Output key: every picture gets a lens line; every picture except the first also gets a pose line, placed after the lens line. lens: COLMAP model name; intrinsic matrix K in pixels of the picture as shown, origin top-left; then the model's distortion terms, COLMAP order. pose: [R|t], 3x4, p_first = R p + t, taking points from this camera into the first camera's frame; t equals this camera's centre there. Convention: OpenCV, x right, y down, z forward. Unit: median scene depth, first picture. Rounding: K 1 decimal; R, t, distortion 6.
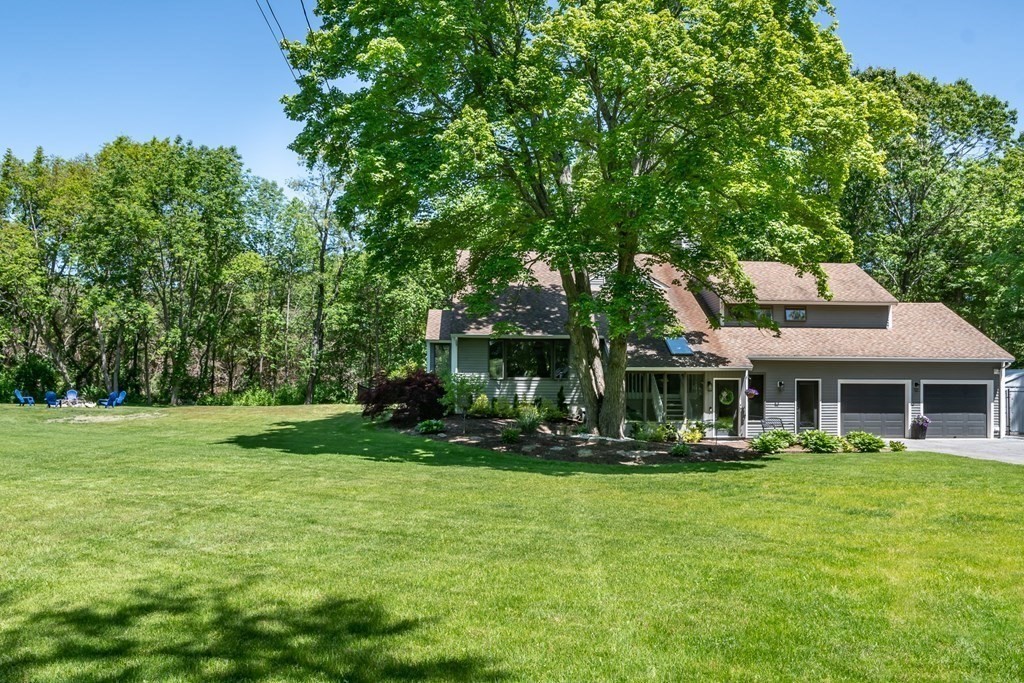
lens RADIAL K [[774.3, 0, 515.8], [0, 774.3, 347.5], [0, 0, 1]] dist [-0.071955, -0.004314]
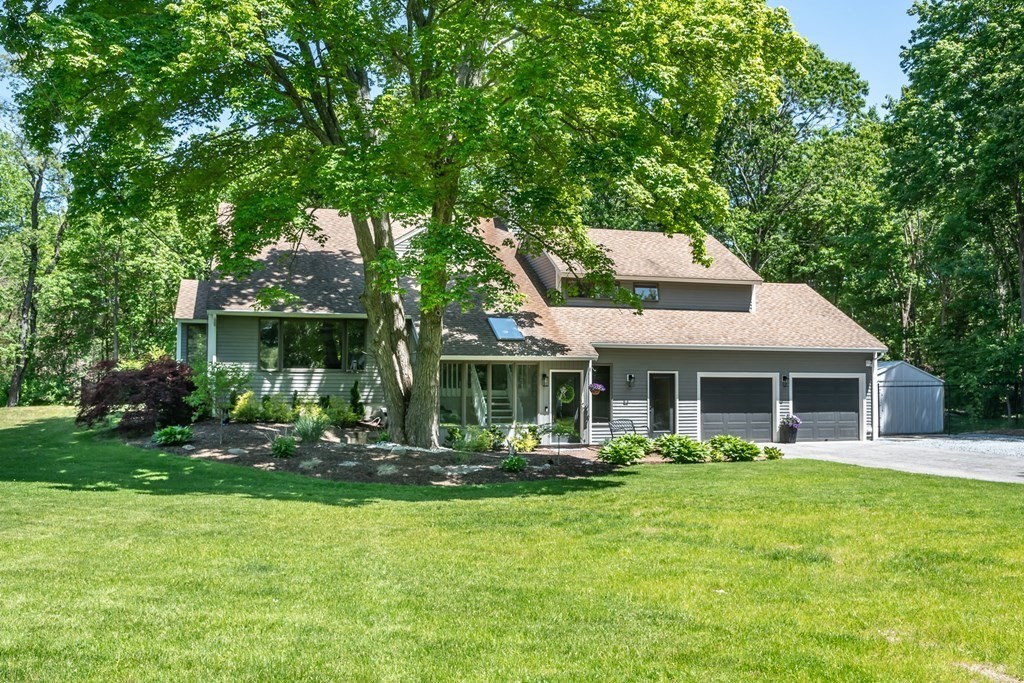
lens RADIAL K [[921.4, 0, 509.3], [0, 921.4, 344.4], [0, 0, 1]] dist [-0.087982, 0.035004]
pose [[0.975326, 0.006396, 0.220678, 0.009288], [-0.008176, 0.999941, 0.007155, 0.009030], [-0.220619, -0.008783, 0.975320, 0.111343]]
